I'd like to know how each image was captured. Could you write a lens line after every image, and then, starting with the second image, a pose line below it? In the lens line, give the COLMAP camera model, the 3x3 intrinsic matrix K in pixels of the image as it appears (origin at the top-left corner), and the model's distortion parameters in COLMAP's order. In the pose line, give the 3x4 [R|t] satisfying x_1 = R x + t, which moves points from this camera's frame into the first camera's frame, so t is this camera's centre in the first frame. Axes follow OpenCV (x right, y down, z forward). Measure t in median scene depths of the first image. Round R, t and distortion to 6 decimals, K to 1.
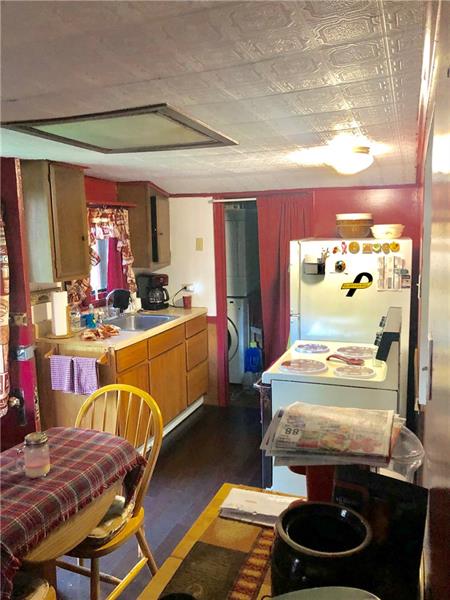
lens RADIAL K [[496.5, 0, 229.3], [0, 496.5, 302.8], [0, 0, 1]] dist [0.017029, -0.013824]
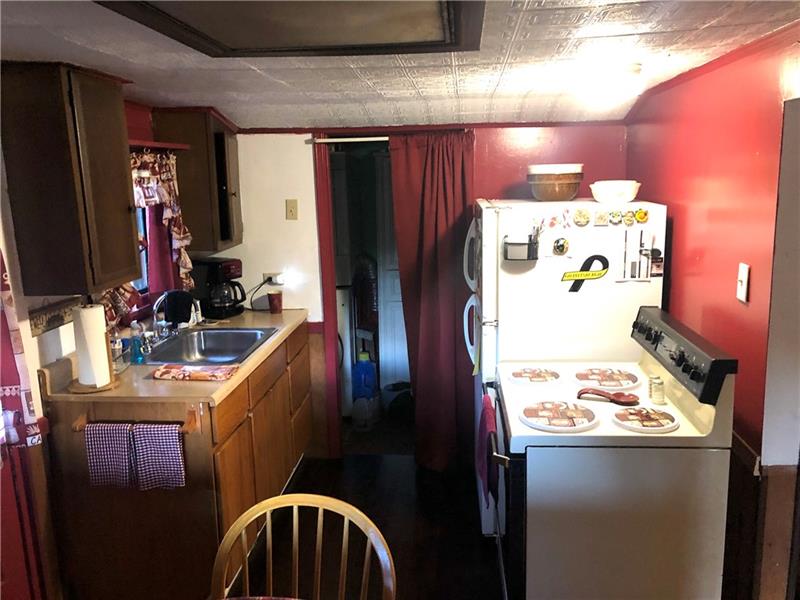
lens RADIAL K [[662.0, 0, 397.0], [0, 662.0, 295.9], [0, 0, 1]] dist [0.017029, -0.013824]
pose [[0.964654, -0.052499, 0.258236, -0.170998], [0.042285, 0.998094, 0.044954, -0.045681], [-0.260104, -0.032446, 0.965035, 0.170806]]
